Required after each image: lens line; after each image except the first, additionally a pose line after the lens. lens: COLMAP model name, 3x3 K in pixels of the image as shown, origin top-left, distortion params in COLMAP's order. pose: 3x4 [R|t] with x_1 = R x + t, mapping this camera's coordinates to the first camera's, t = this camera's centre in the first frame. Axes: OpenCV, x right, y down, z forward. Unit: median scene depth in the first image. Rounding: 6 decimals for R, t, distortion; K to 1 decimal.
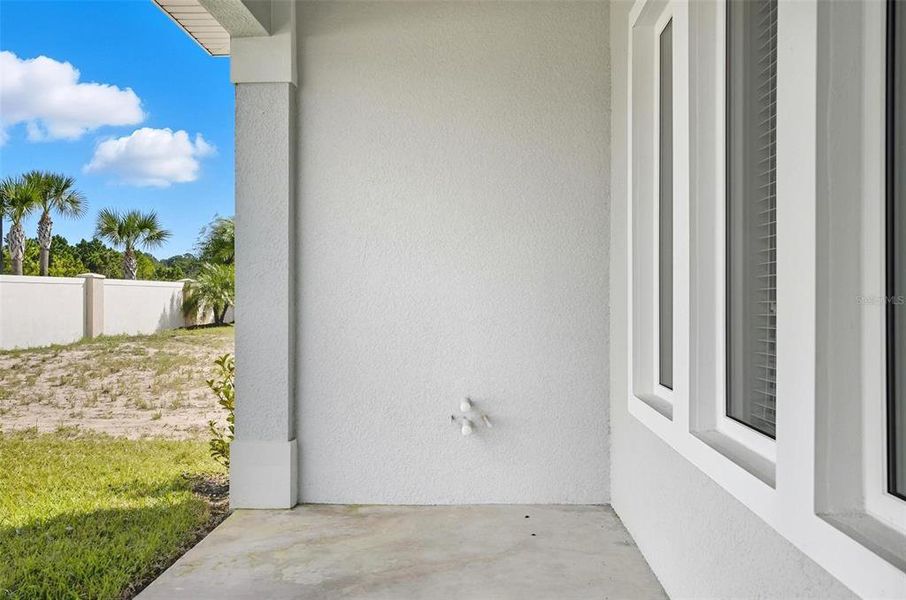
lens RADIAL K [[738.4, 0, 480.0], [0, 738.4, 299.7], [0, 0, 1]] dist [0.001628, 0.008551]
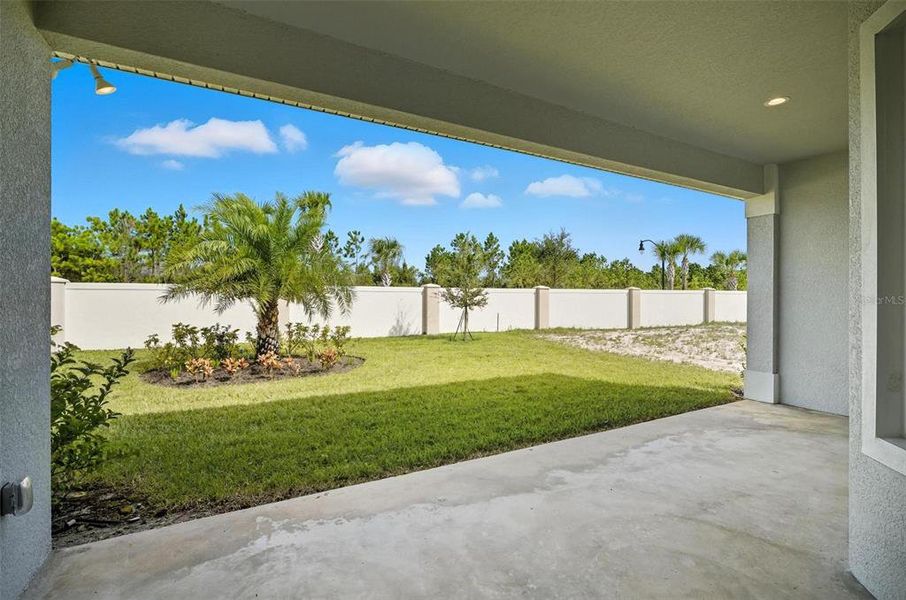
lens RADIAL K [[421.7, 0, 450.9], [0, 421.7, 298.9], [0, 0, 1]] dist [0.000849, 0.000318]
pose [[0.501589, 0.001832, -0.865104, 0.117836], [-0.002546, 0.999997, 0.000641, -0.010948], [0.865102, 0.001881, 0.501592, -0.161680]]
